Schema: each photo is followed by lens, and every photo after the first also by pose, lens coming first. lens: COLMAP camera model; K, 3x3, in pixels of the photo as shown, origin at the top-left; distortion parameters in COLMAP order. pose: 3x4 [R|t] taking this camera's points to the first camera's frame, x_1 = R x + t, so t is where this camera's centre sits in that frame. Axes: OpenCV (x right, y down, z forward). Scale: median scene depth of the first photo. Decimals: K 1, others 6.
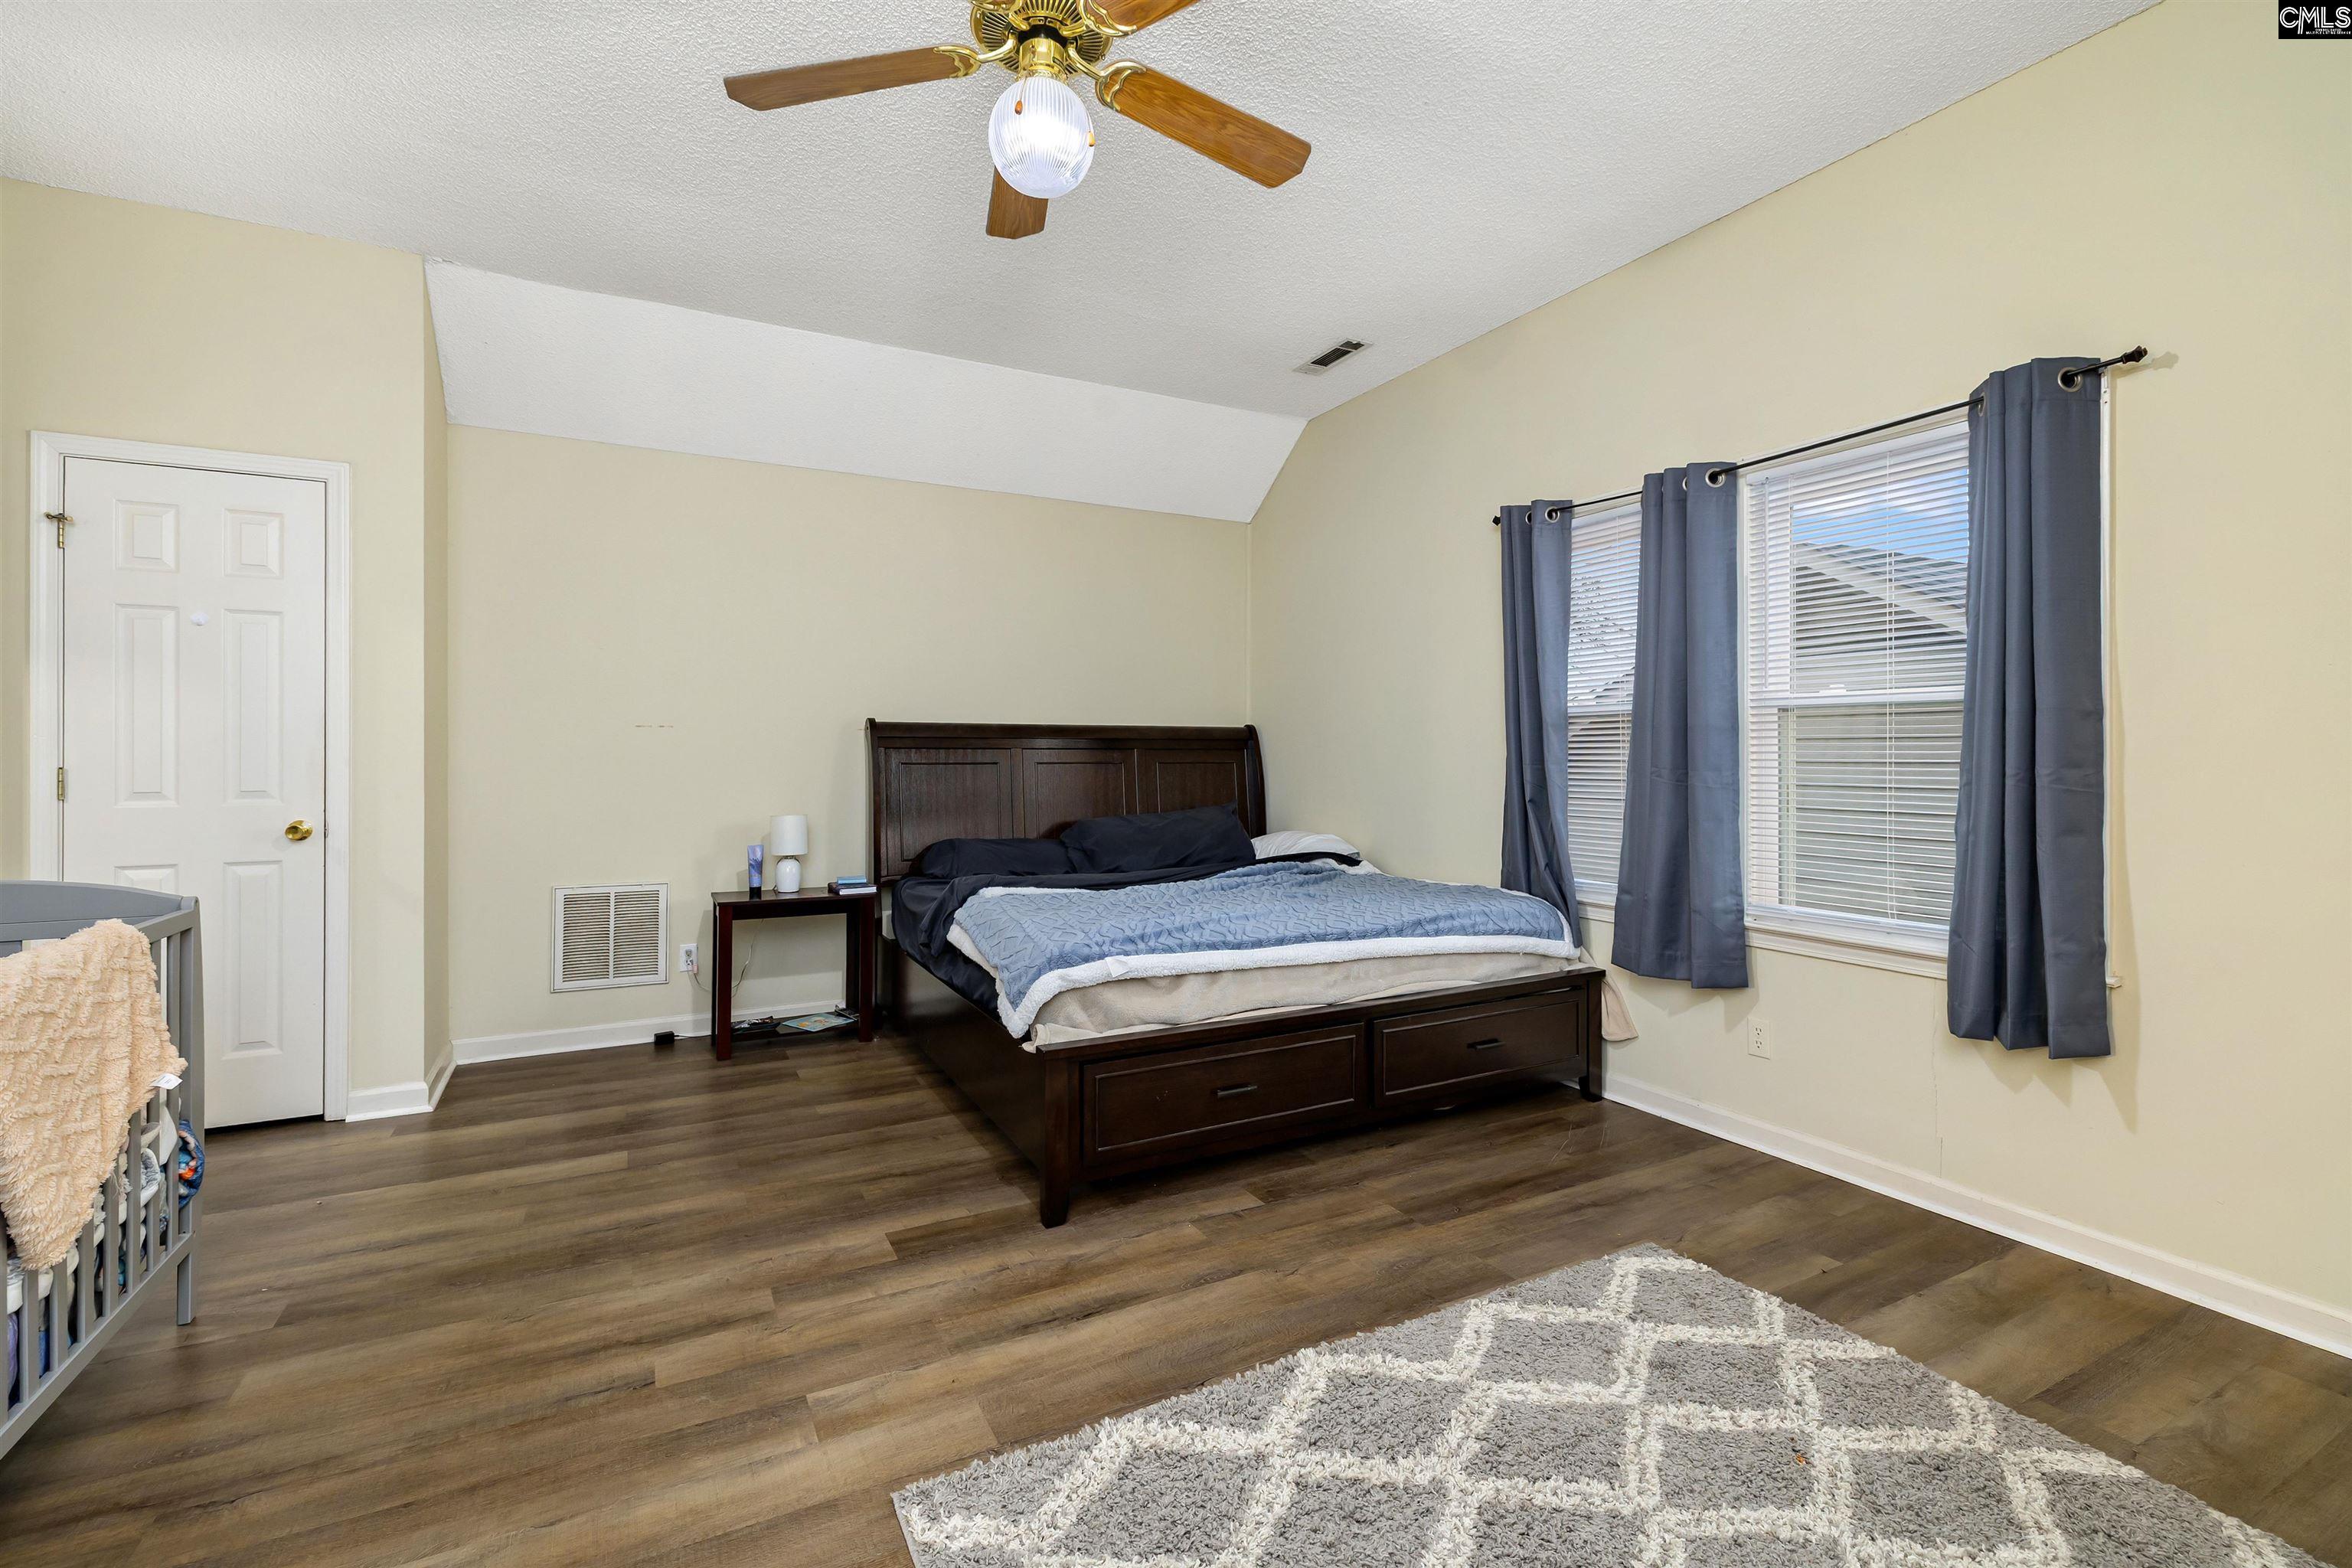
lens RADIAL K [[1038.8, 0, 1158.9], [0, 1038.8, 755.2], [0, 0, 1]] dist [0.000195, 0.000446]
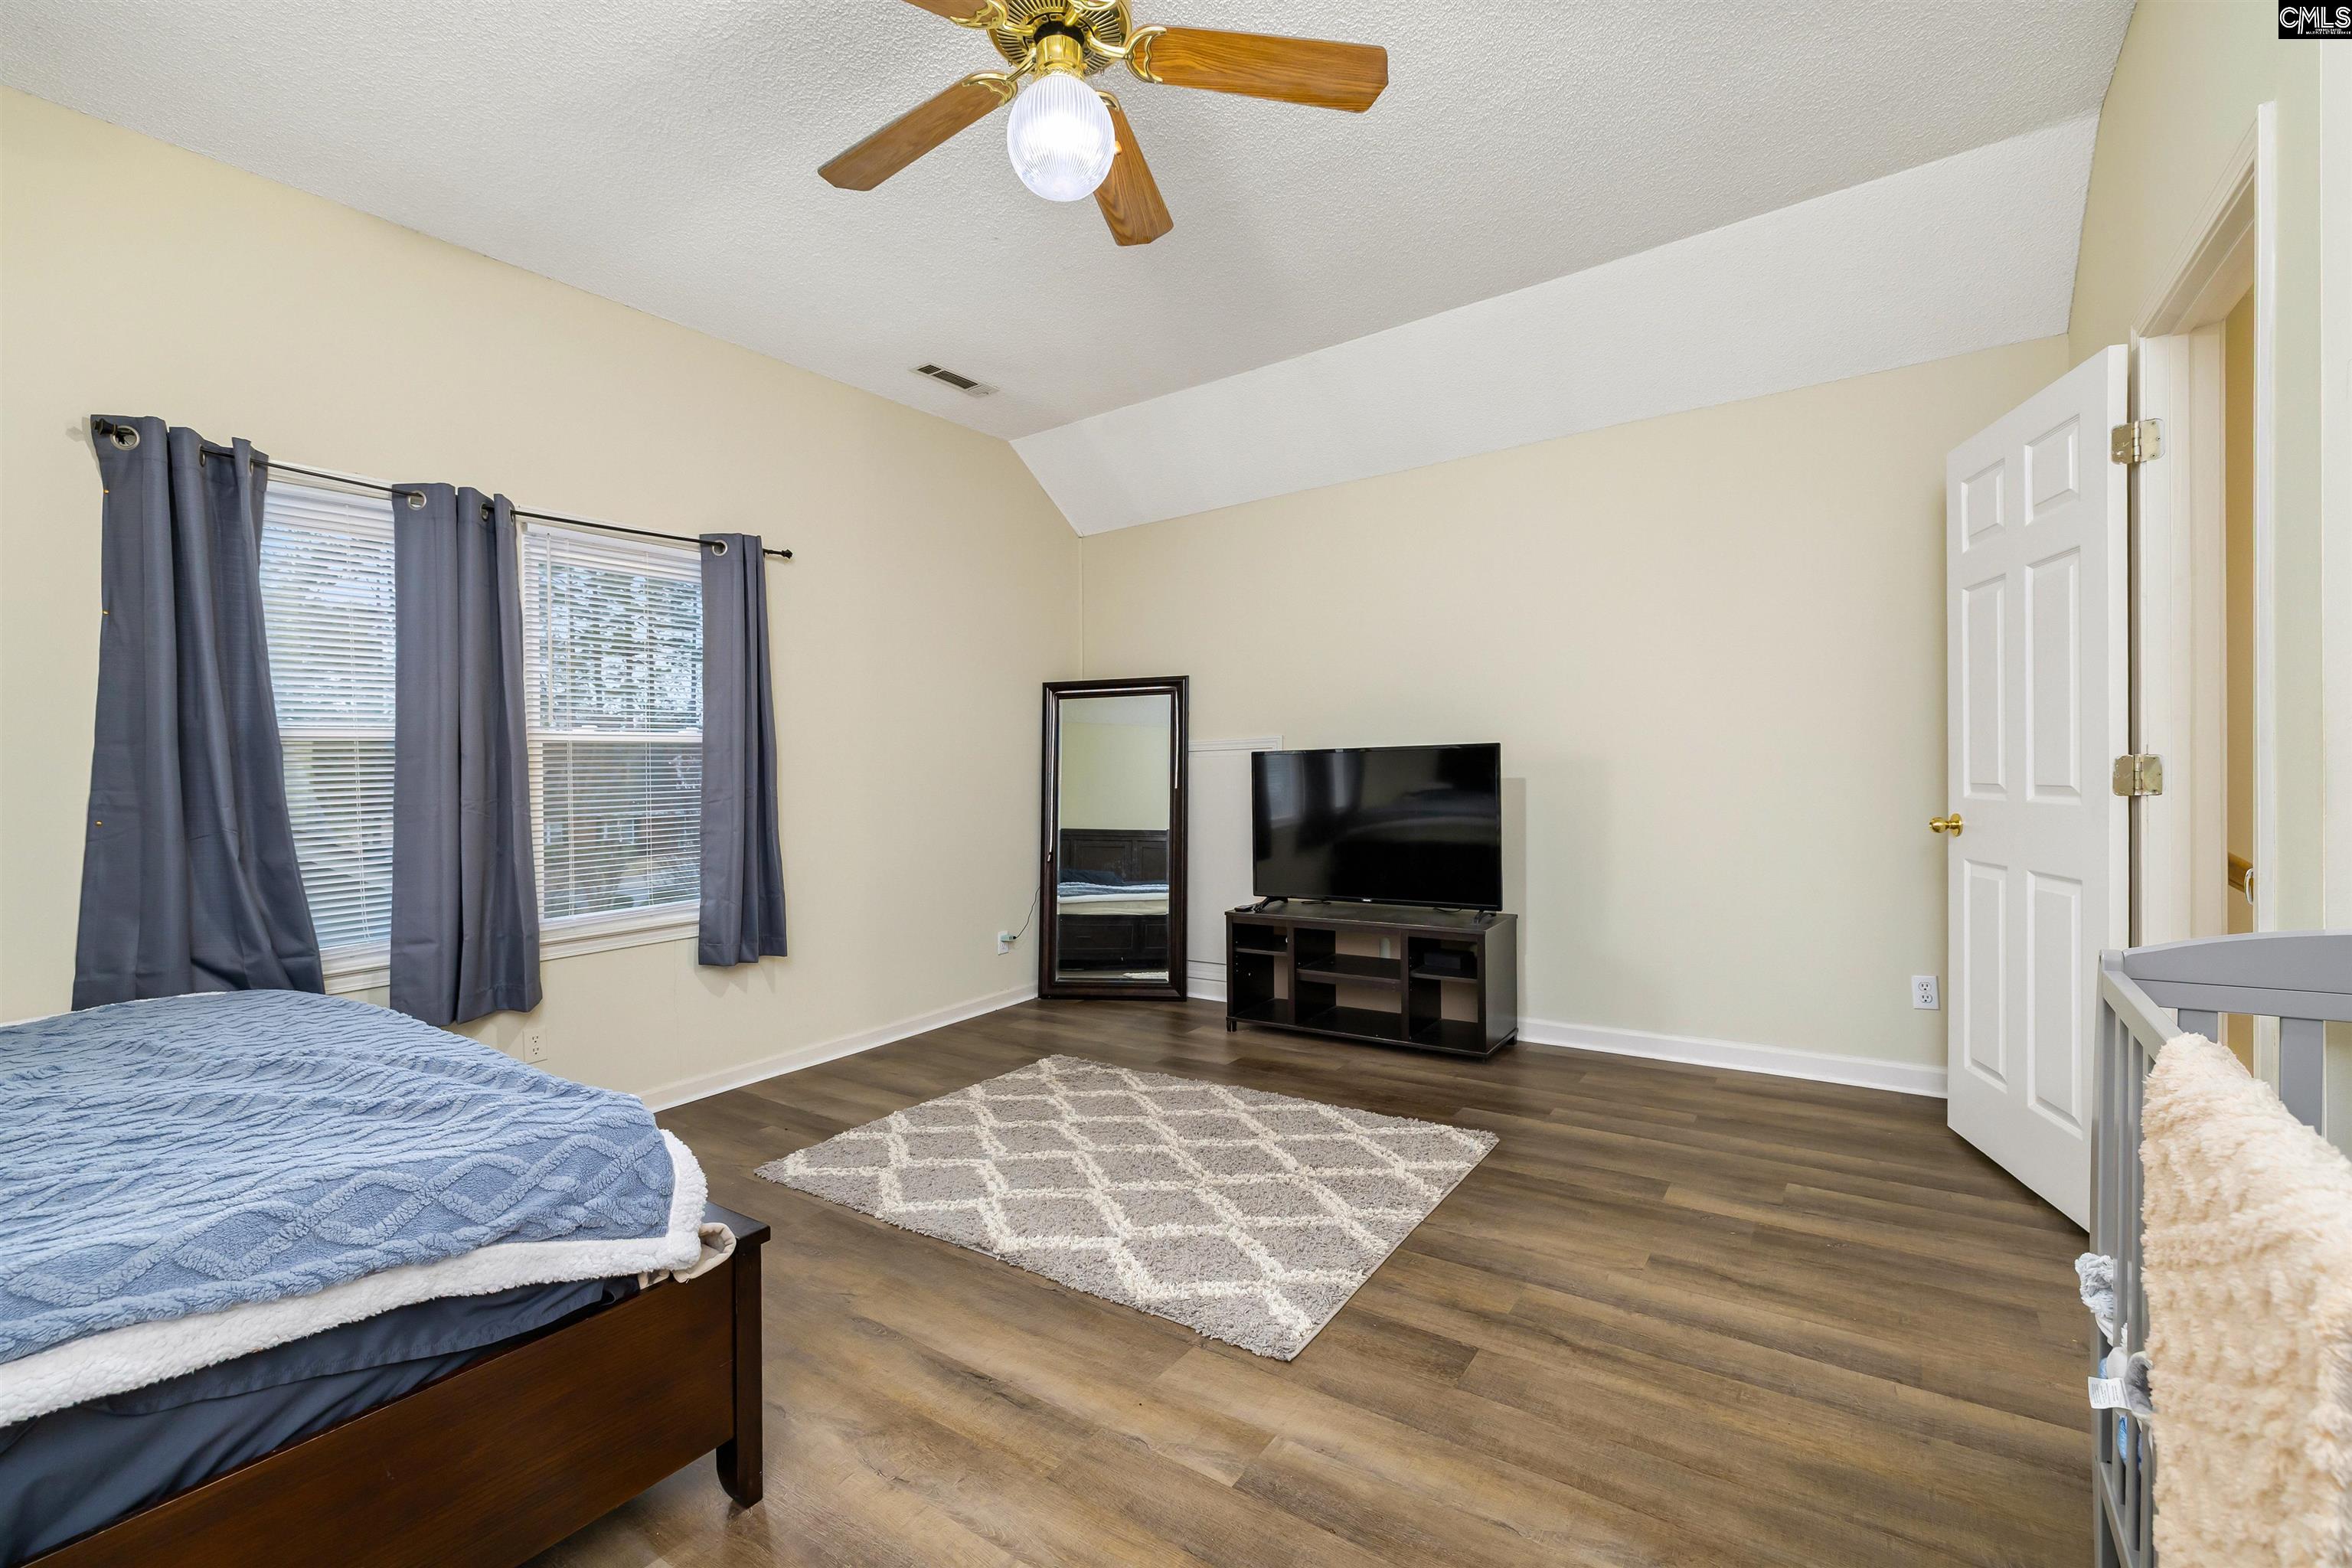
lens RADIAL K [[989.3, 0, 1190.7], [0, 989.3, 837.4], [0, 0, 1]] dist [-0.000230, 0.000086]
pose [[-0.478111, -0.048003, 0.876987, -0.830818], [0.030617, 0.996988, 0.071263, 0.001842], [-0.877765, 0.060923, -0.475201, 1.120986]]
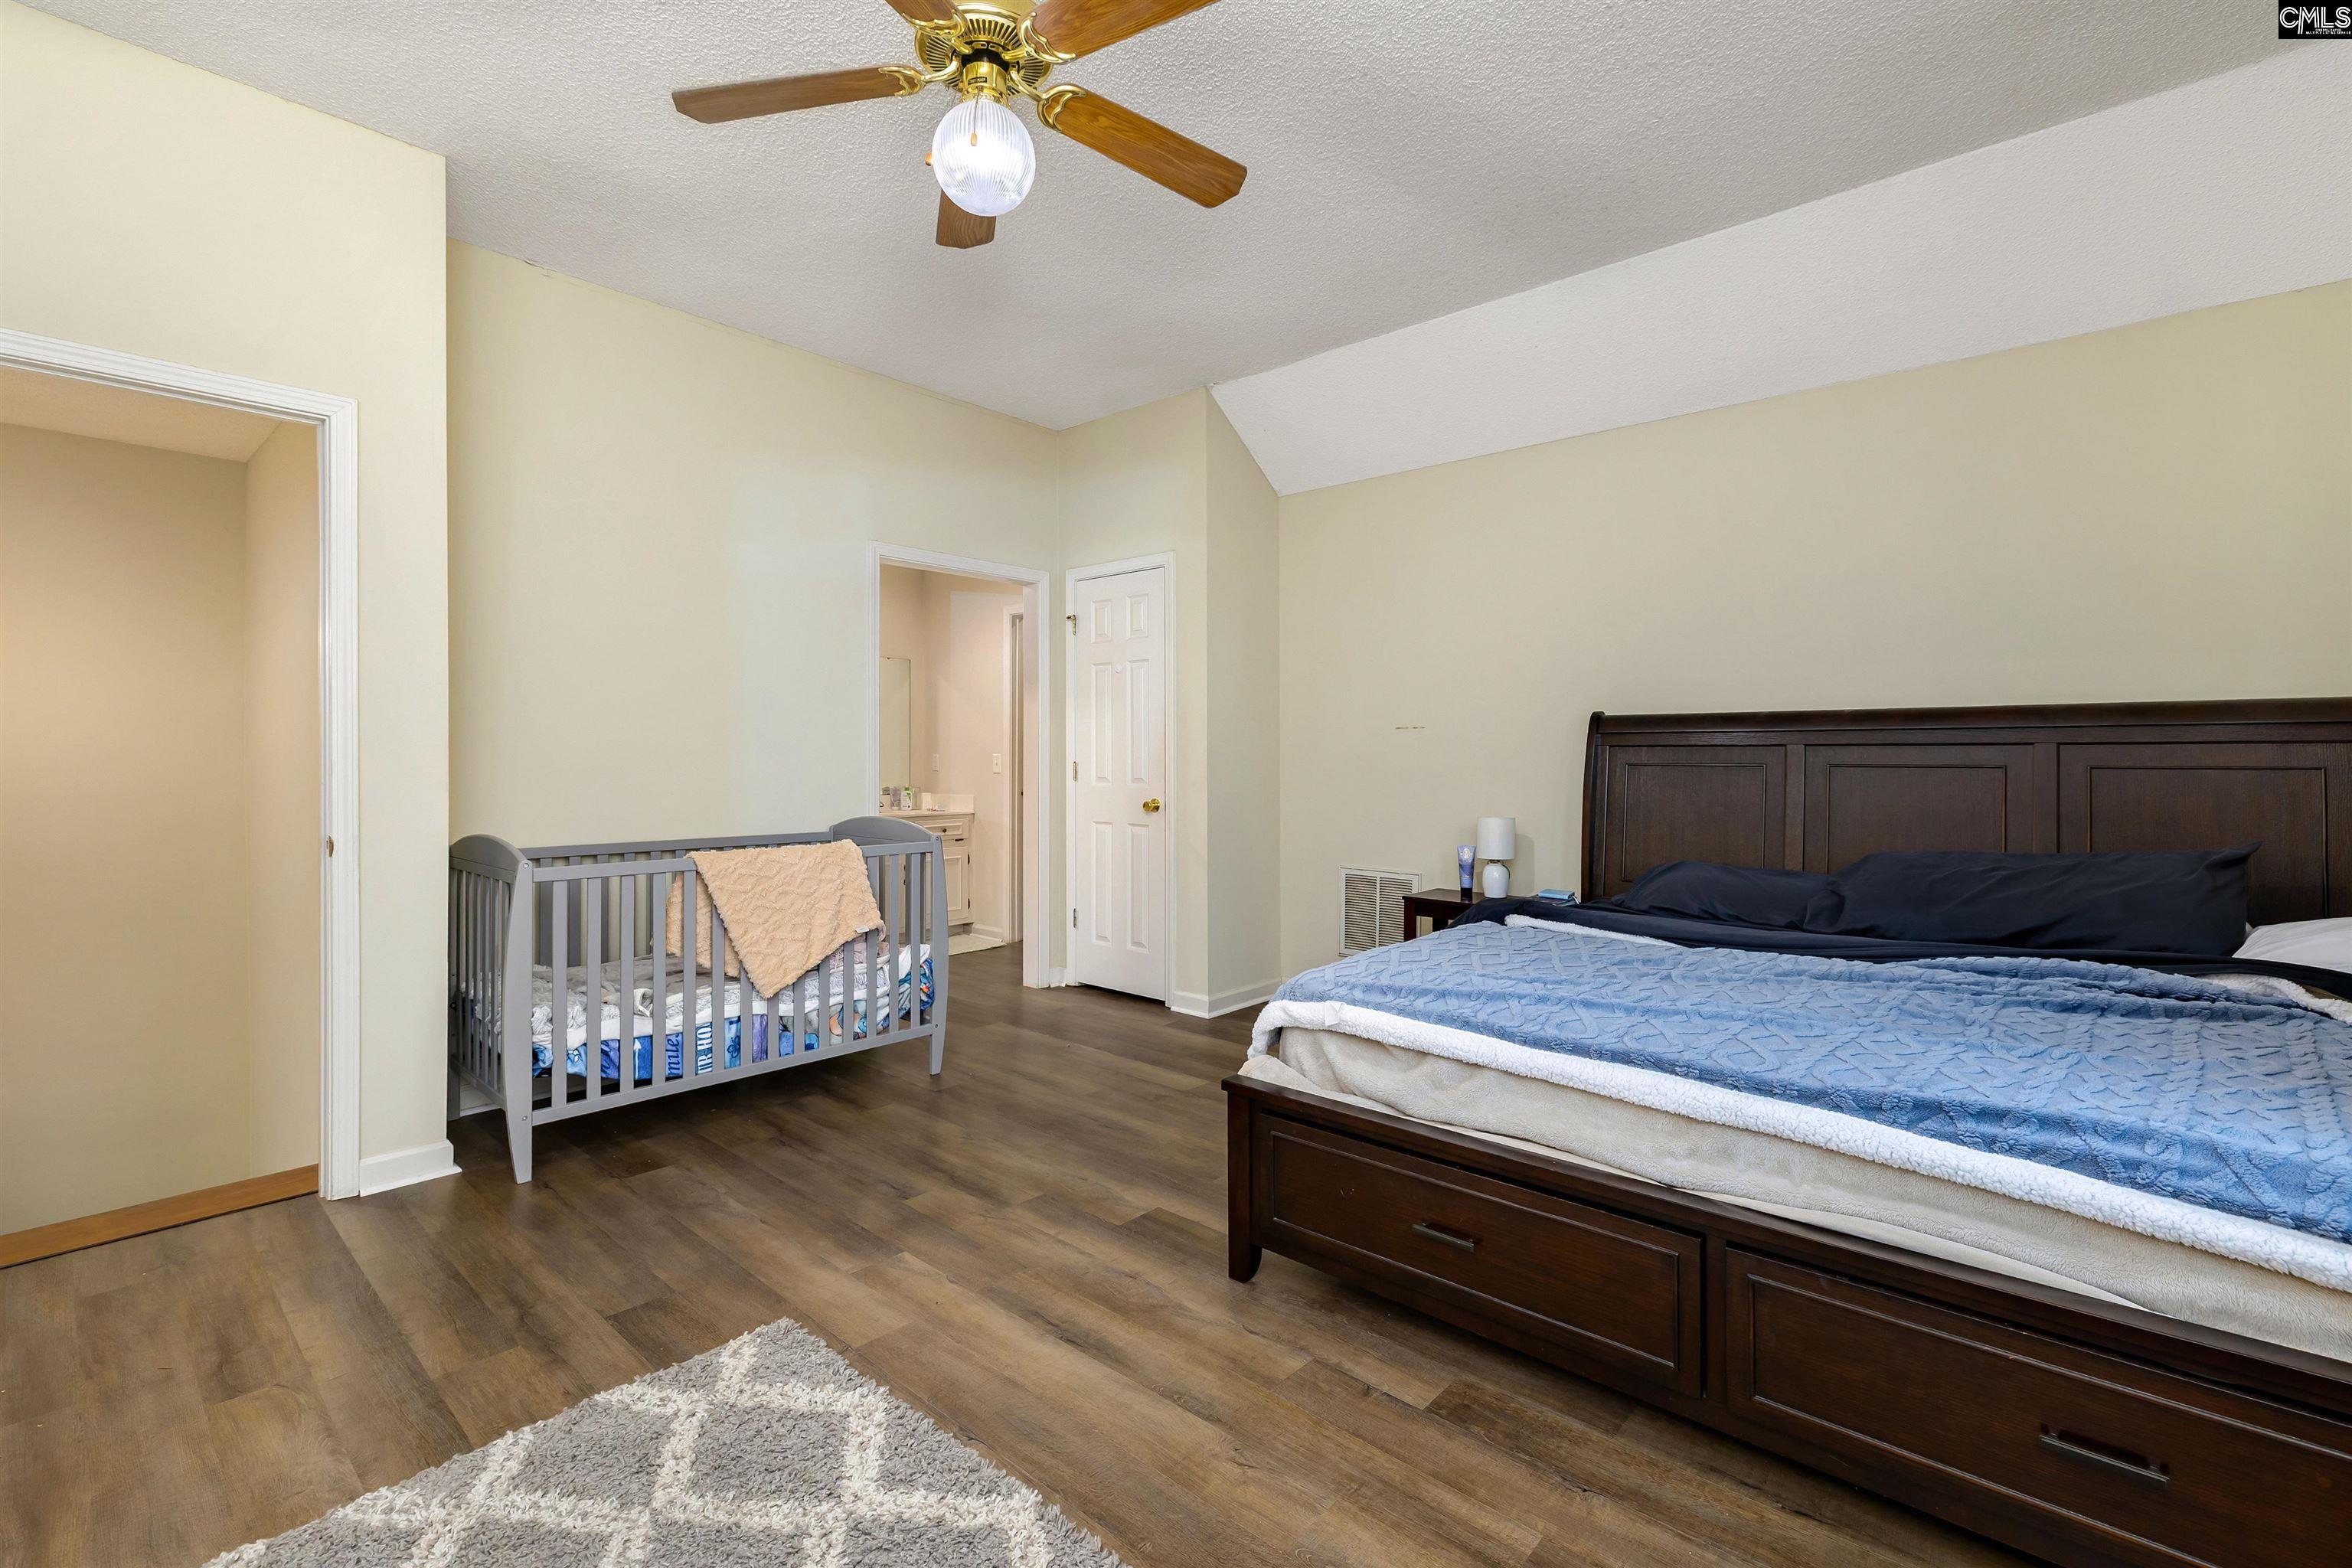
lens RADIAL K [[1038.8, 0, 1158.9], [0, 1038.8, 755.2], [0, 0, 1]] dist [0.000195, 0.000446]
pose [[0.340361, -0.000399, -0.940295, 0.781952], [-0.000535, 1.000000, -0.000618, 0.002126], [0.940295, 0.000713, 0.340361, 0.687625]]
